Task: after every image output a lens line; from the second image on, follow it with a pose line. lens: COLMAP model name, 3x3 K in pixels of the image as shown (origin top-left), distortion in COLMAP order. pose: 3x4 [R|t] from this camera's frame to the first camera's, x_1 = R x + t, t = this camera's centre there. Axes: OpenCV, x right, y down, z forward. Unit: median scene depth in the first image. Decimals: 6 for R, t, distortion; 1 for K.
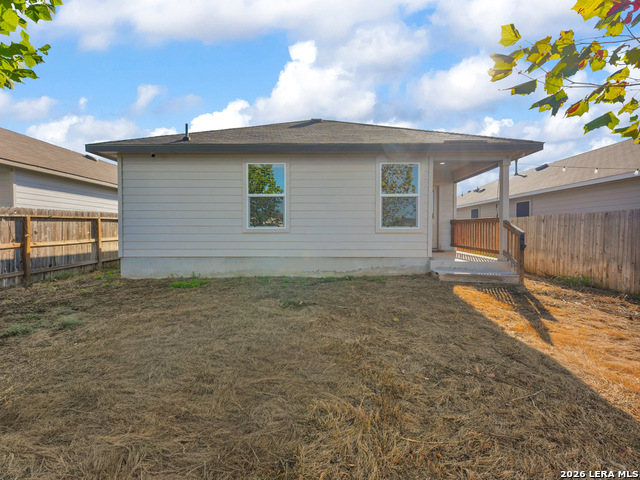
lens RADIAL K [[289.2, 0, 317.3], [0, 289.2, 238.0], [0, 0, 1]] dist [0.021655, -0.000051]
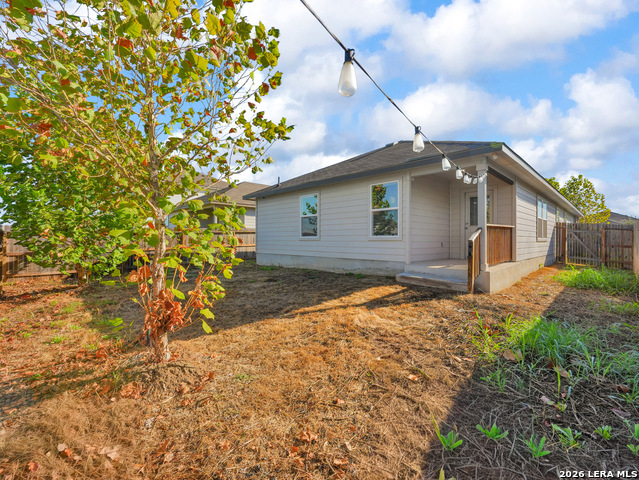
lens RADIAL K [[293.6, 0, 320.4], [0, 293.6, 238.7], [0, 0, 1]] dist [-0.000734, -0.000236]
pose [[0.704404, -0.000533, -0.709799, 0.959475], [-0.018231, 0.999656, -0.018844, 0.002357], [0.709565, 0.026214, 0.704152, -0.049406]]
